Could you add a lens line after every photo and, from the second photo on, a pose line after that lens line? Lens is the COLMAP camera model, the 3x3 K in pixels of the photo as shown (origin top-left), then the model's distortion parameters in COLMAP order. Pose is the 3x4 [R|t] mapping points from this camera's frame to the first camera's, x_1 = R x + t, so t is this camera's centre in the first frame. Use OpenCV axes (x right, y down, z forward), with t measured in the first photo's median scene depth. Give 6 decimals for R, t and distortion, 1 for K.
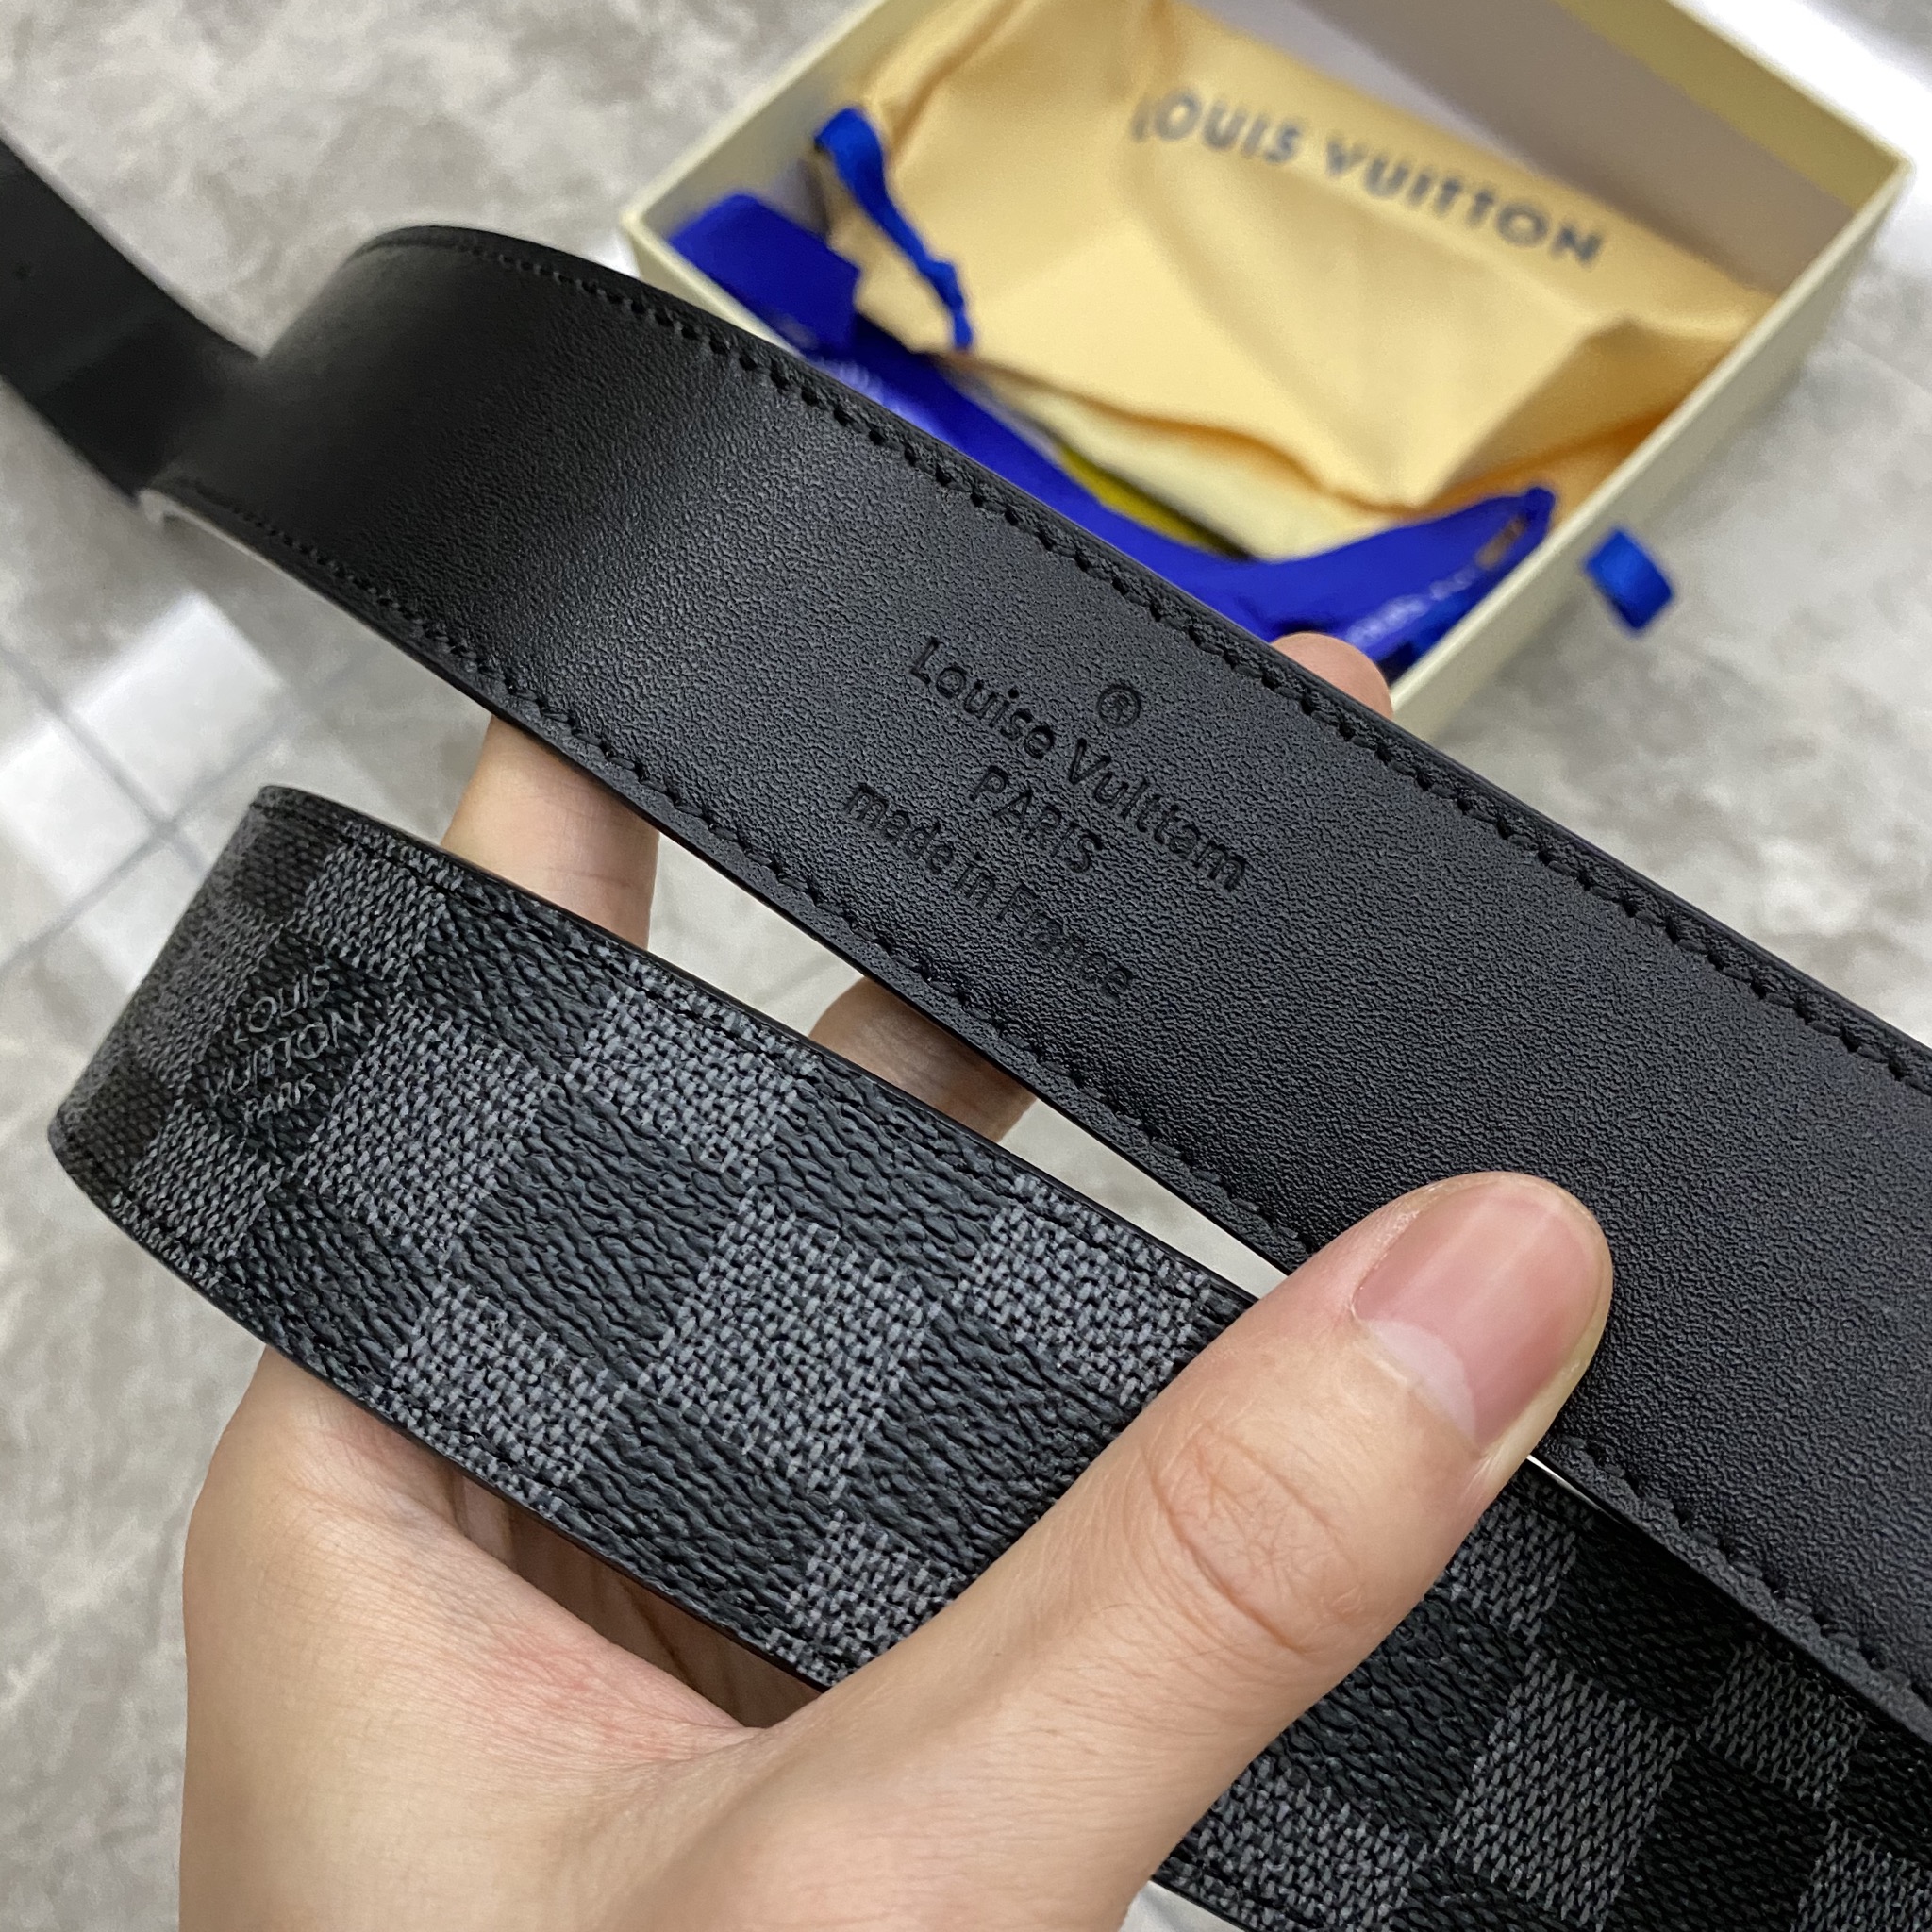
lens RADIAL K [[1903.1, 0, 960.8], [0, 1903.1, 959.3], [0, 0, 1]] dist [-0.006196, 0.000000]
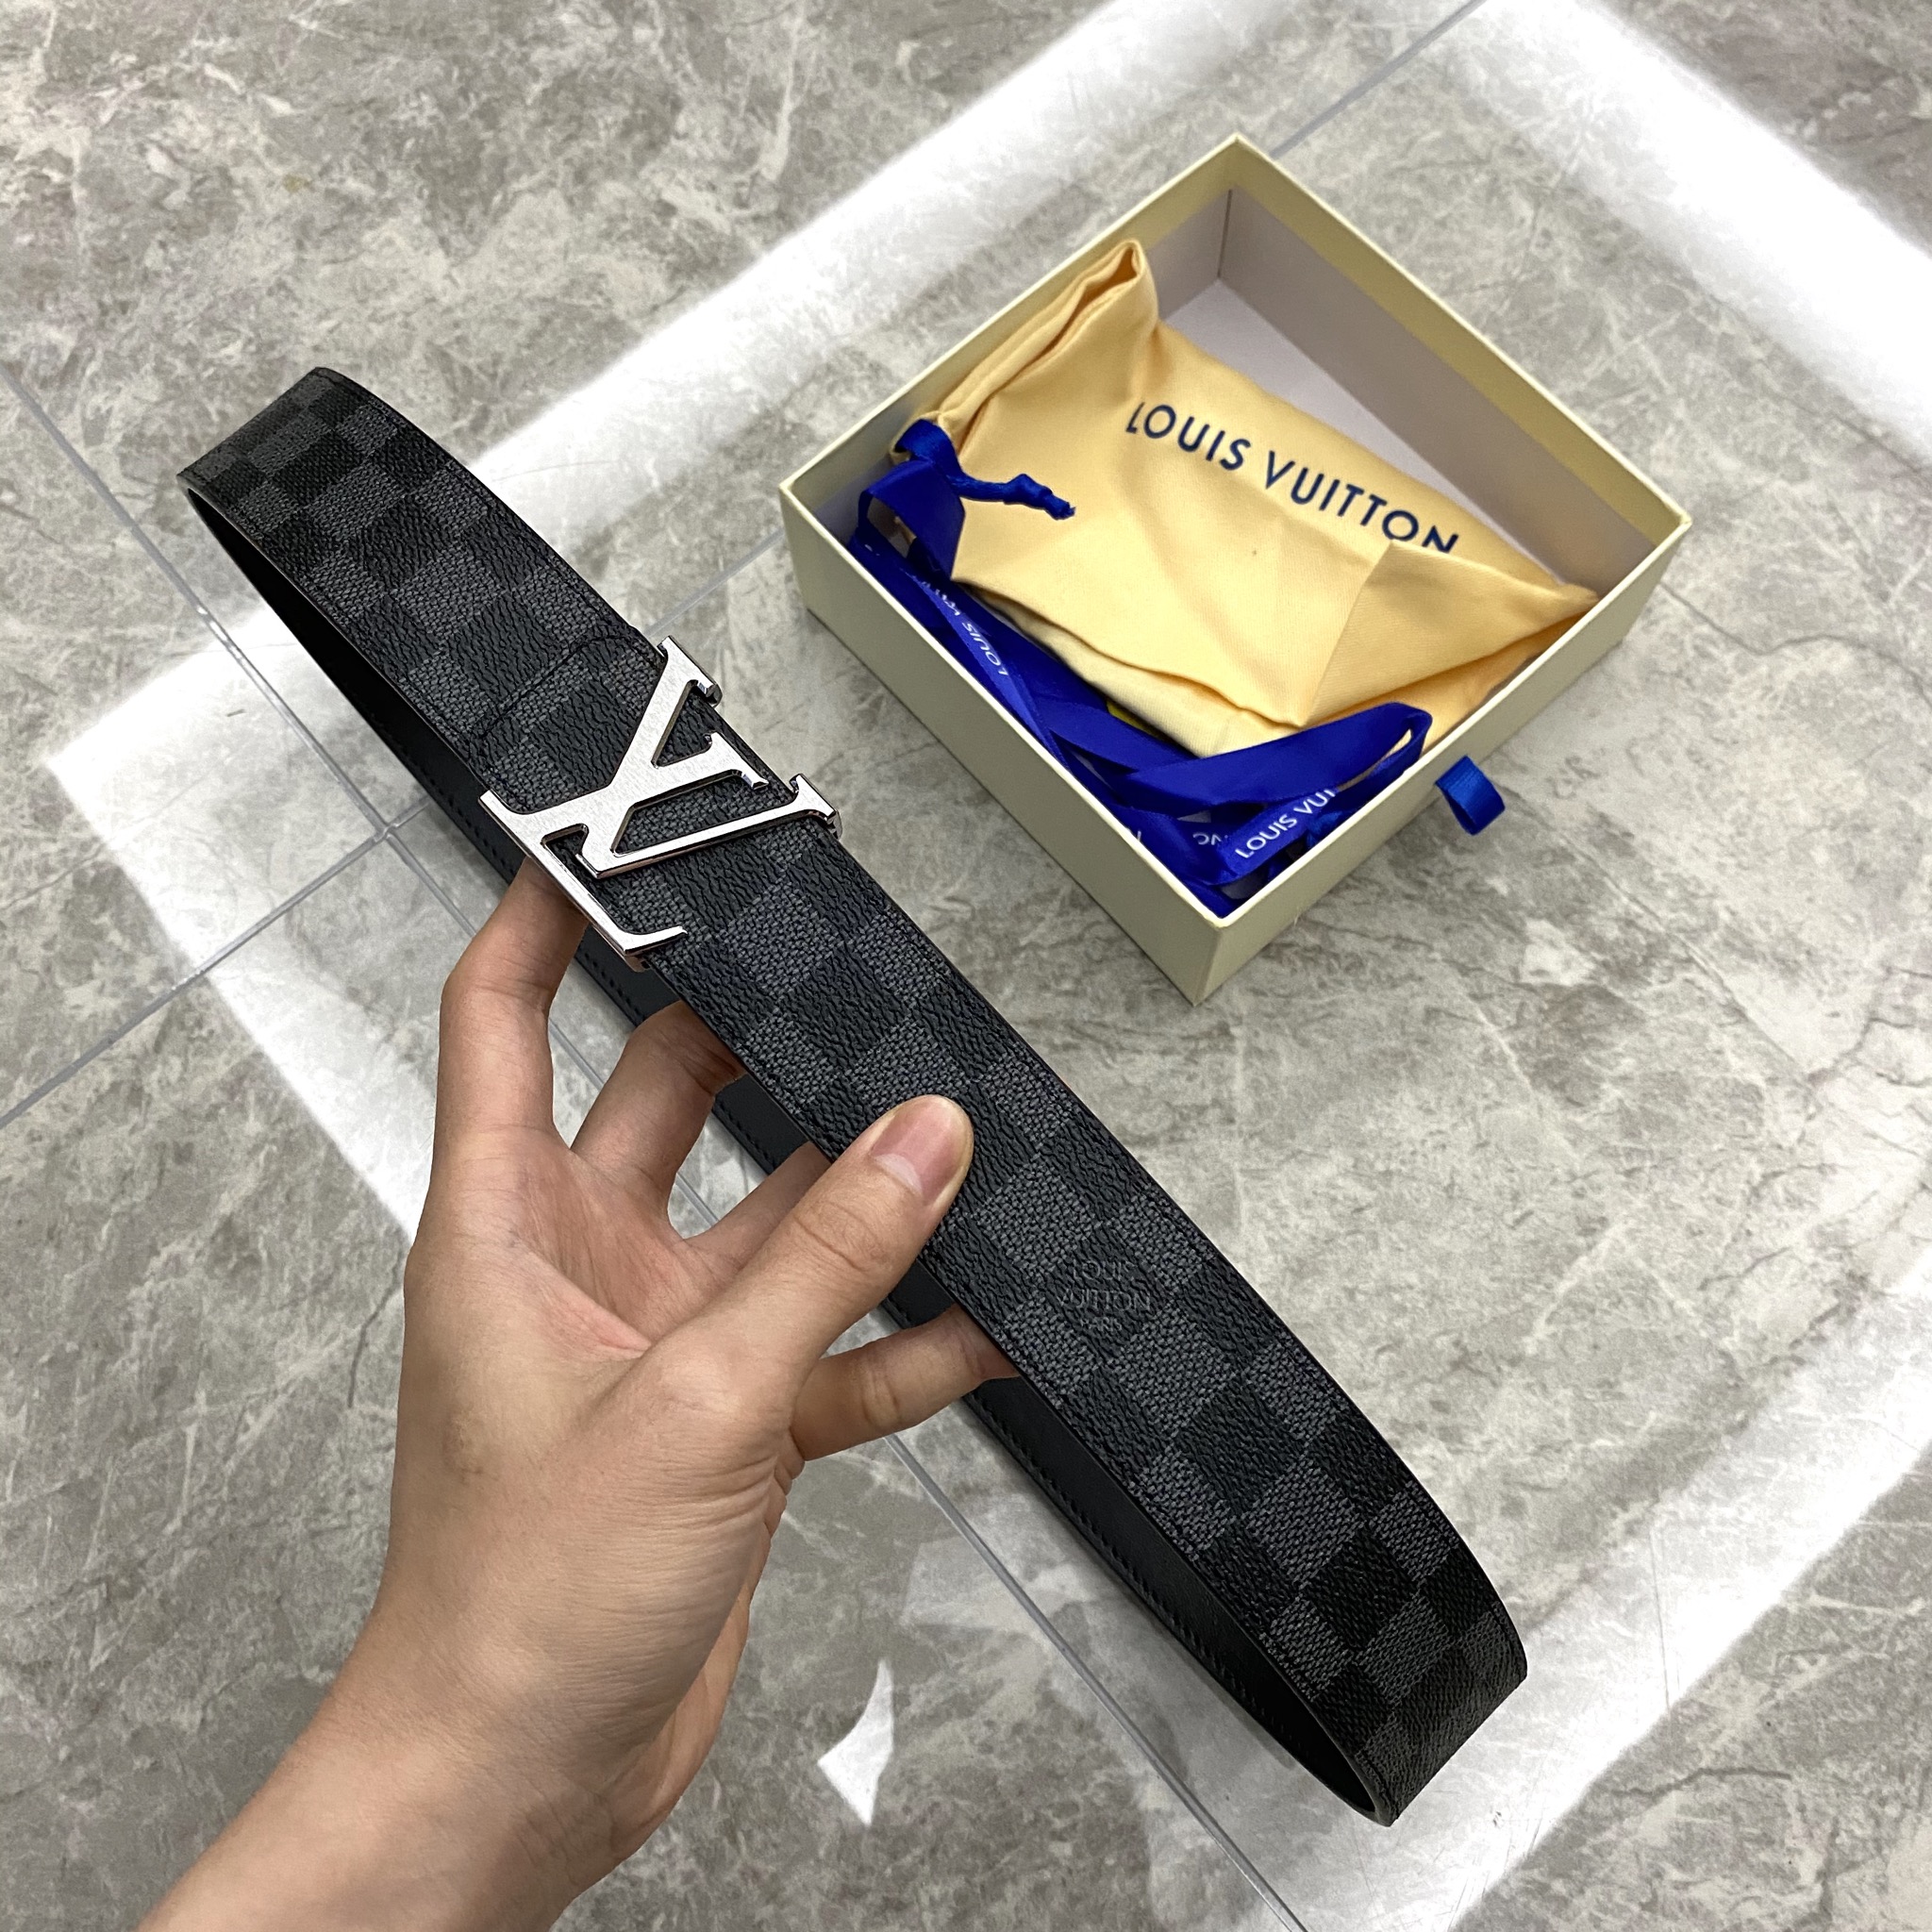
lens RADIAL K [[1903.1, 0, 969.0], [0, 1903.1, 955.9], [0, 0, 1]] dist [-0.006196, 0.000000]
pose [[0.997587, 0.069214, 0.005454, 0.003086], [-0.069032, 0.997211, -0.028366, 0.032326], [-0.007402, 0.027921, 0.999583, -0.382100]]
